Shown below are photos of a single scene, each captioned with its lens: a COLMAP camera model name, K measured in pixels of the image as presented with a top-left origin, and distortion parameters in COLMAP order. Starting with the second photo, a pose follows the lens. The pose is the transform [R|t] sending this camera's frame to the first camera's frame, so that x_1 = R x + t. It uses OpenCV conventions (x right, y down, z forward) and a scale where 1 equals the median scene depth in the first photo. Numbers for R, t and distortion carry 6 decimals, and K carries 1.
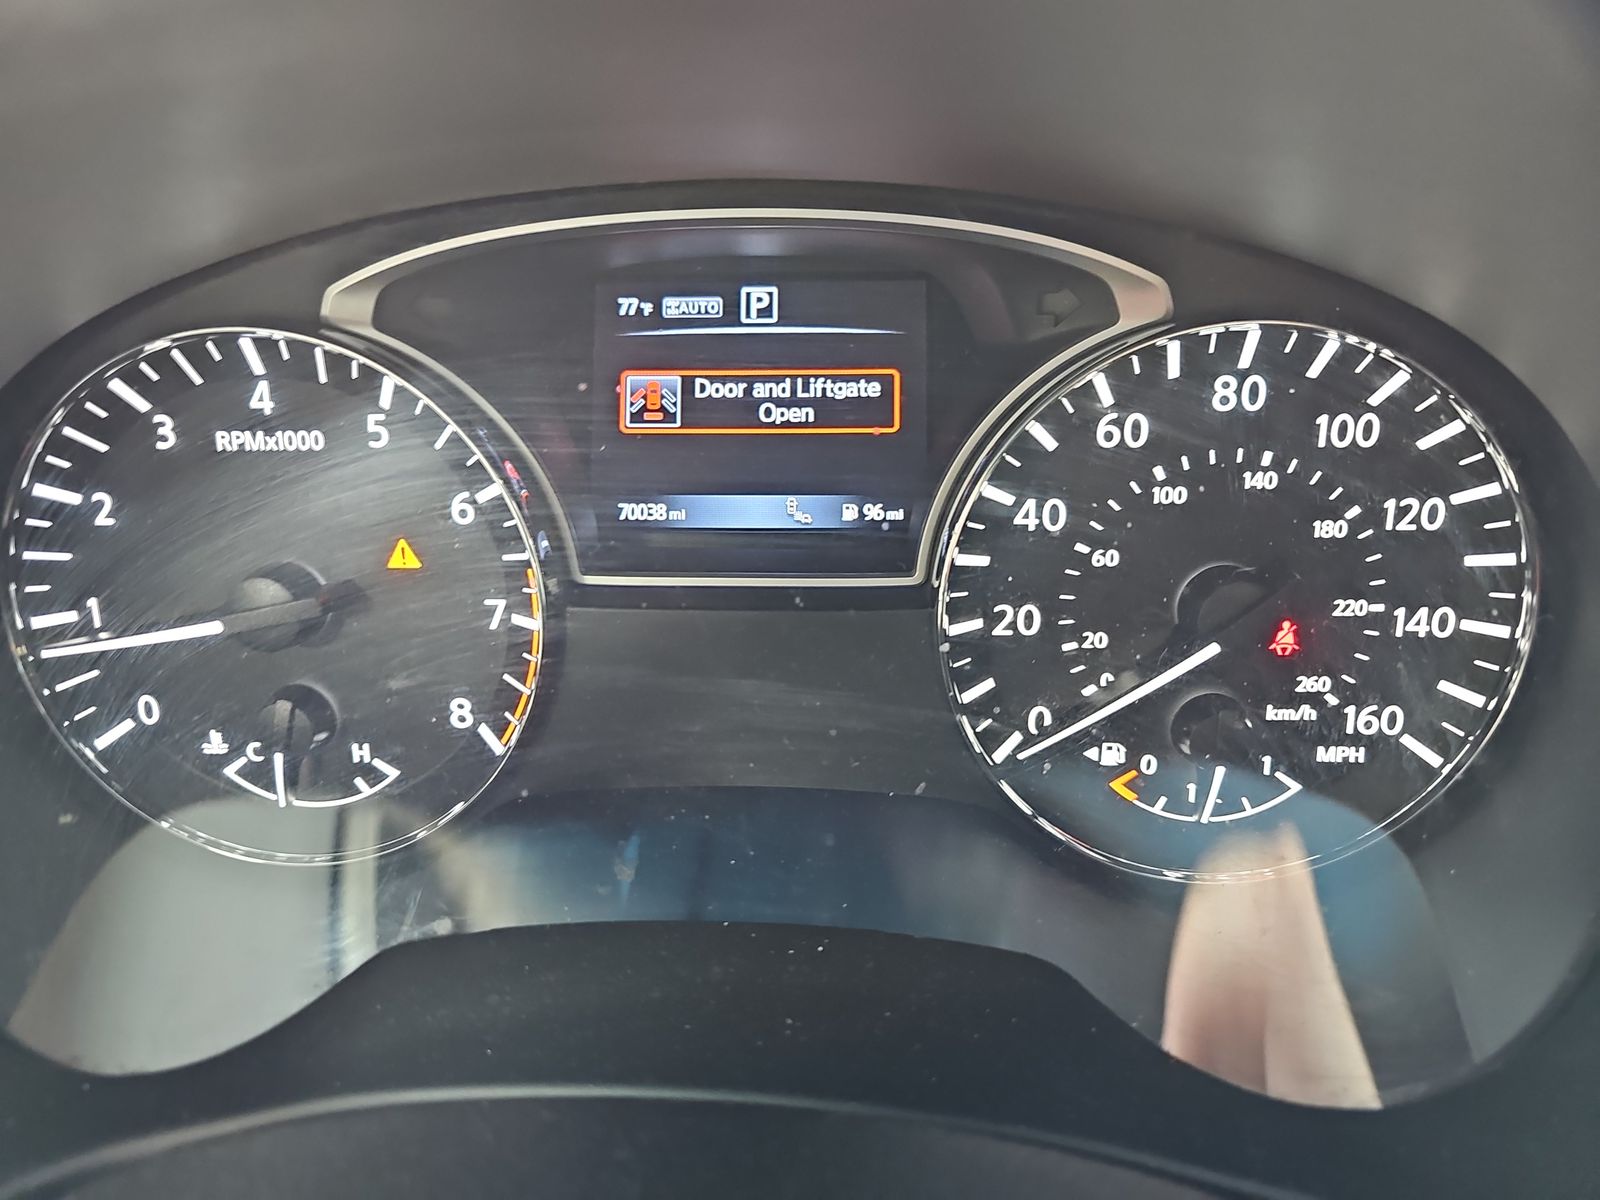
lens RADIAL K [[1214.8, 0, 800.0], [0, 1214.8, 600.0], [0, 0, 1]] dist [-0.002334, -0.079698]
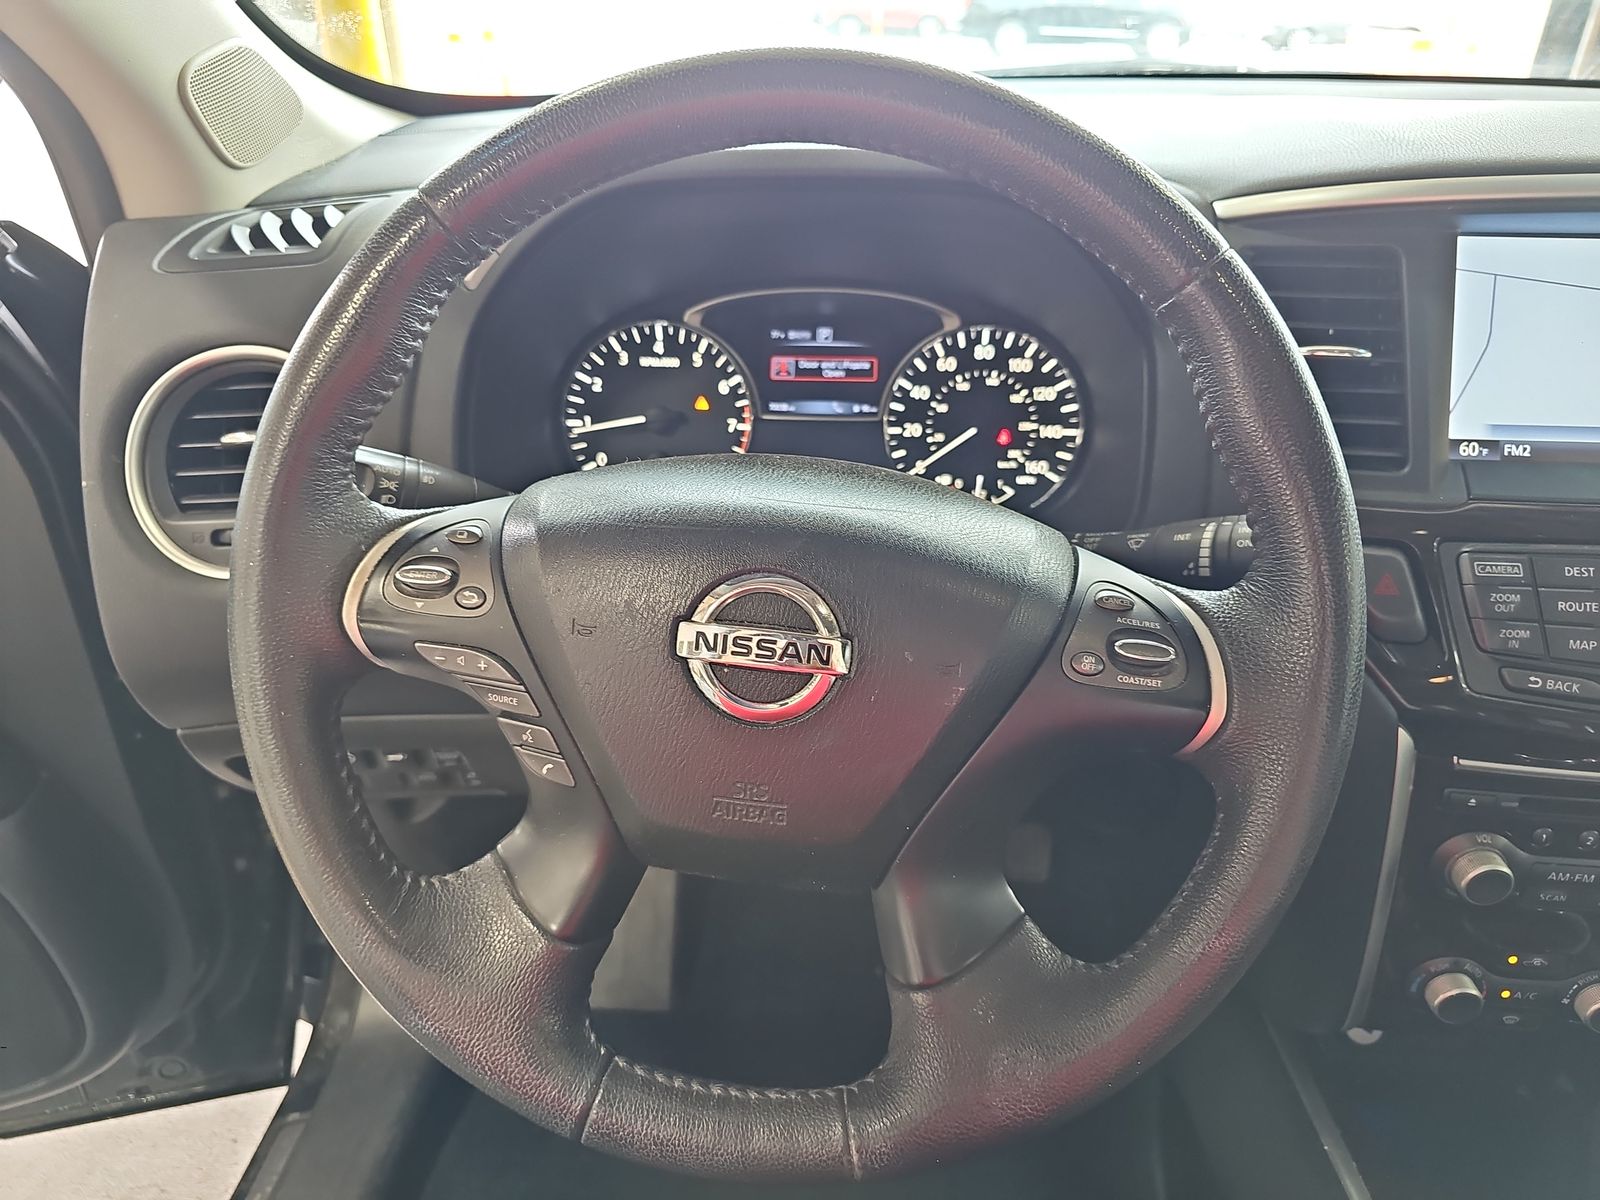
lens RADIAL K [[1214.8, 0, 800.0], [0, 1214.8, 600.0], [0, 0, 1]] dist [-0.002334, -0.079698]
pose [[0.999263, 0.033587, -0.018567, -0.022772], [-0.036122, 0.986543, -0.159459, 0.905543], [0.012962, 0.160012, 0.987030, -1.836363]]
